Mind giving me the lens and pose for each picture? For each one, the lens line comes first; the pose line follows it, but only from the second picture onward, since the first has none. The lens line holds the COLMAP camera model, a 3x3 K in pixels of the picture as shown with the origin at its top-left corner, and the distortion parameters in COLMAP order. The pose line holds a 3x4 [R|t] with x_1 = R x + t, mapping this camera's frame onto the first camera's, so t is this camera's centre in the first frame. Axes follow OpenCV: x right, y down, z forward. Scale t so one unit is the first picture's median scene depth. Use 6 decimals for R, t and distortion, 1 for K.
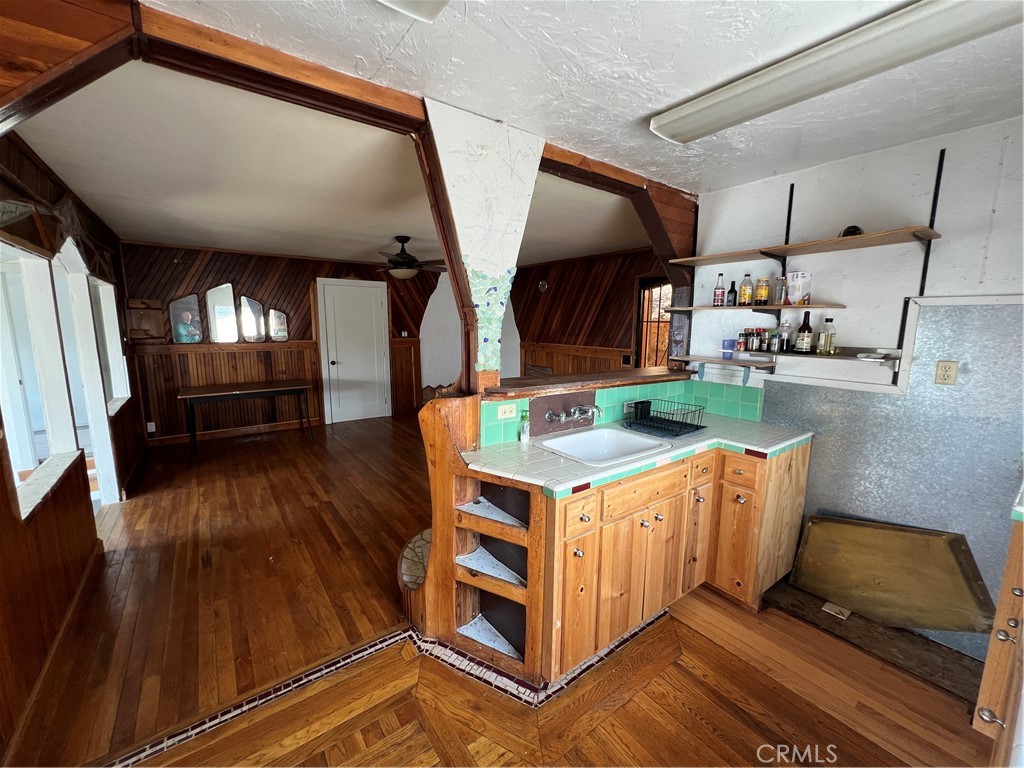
lens RADIAL K [[413.0, 0, 516.5], [0, 413.0, 385.7], [0, 0, 1]] dist [-0.005425, 0.001839]
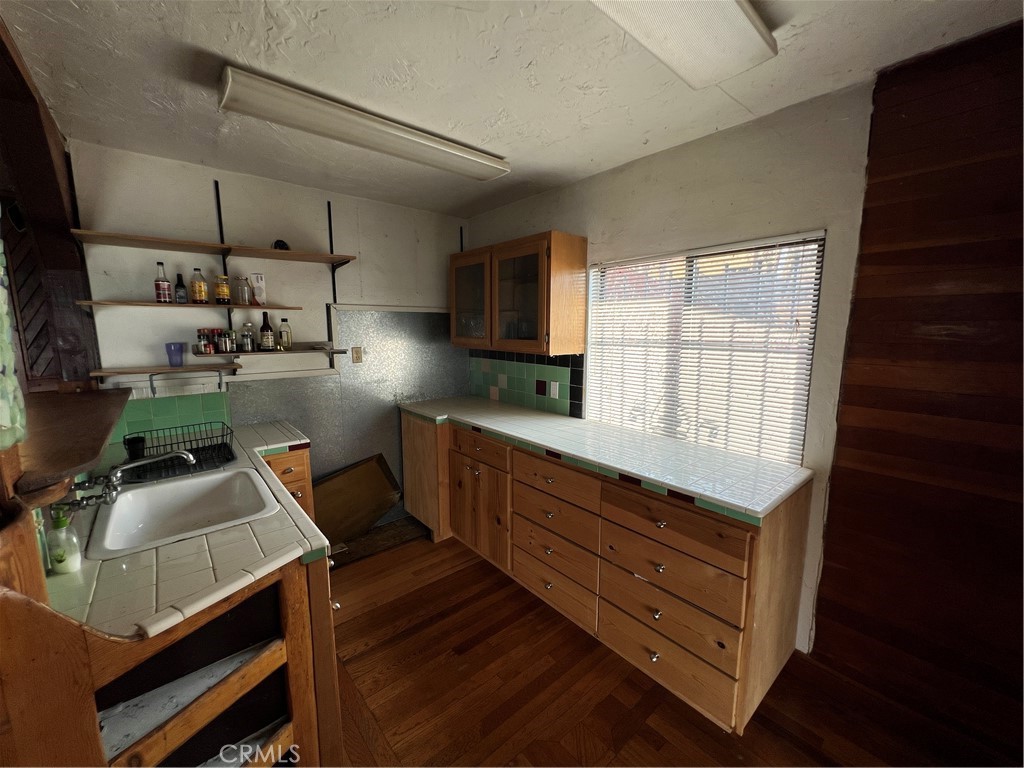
lens RADIAL K [[413.0, 0, 515.5], [0, 413.0, 382.4], [0, 0, 1]] dist [-0.005425, 0.001839]
pose [[-0.070939, -0.150688, 0.986033, -0.202351], [0.145563, 0.976377, 0.159685, -0.035995], [-0.986802, 0.154858, -0.047329, 0.202203]]
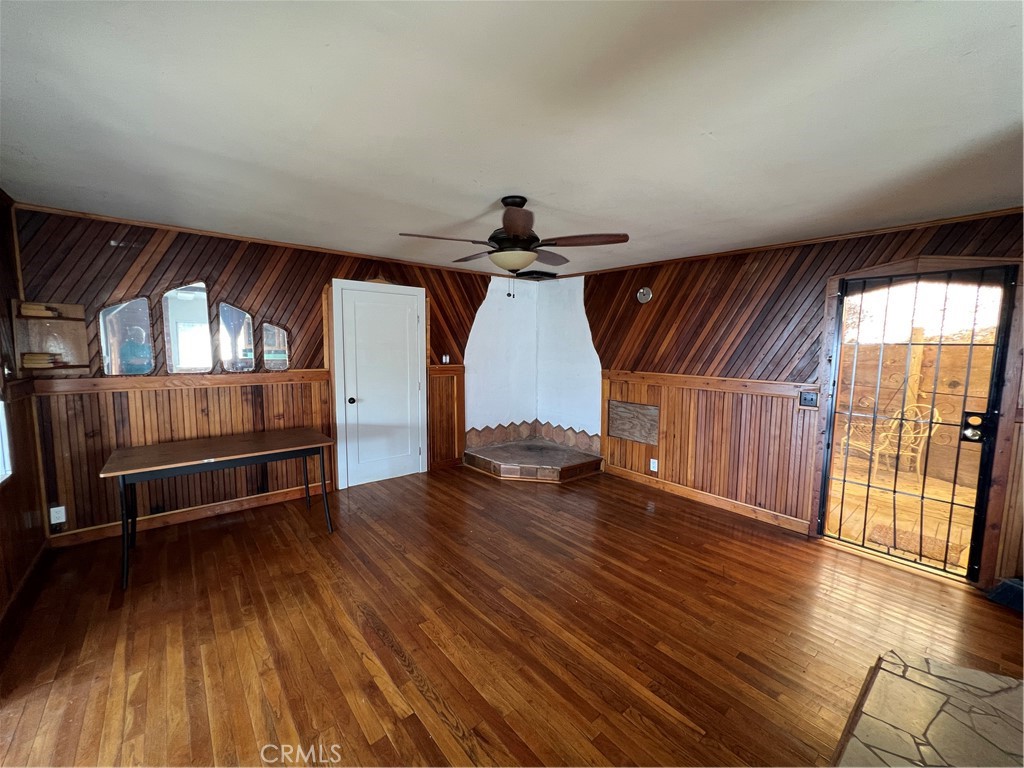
lens RADIAL K [[413.0, 0, 517.2], [0, 413.0, 384.8], [0, 0, 1]] dist [-0.005425, 0.001839]
pose [[0.998146, -0.002287, 0.060824, -0.259075], [0.005550, 0.998550, -0.053538, -0.053780], [-0.060613, 0.053776, 0.996712, 0.357180]]
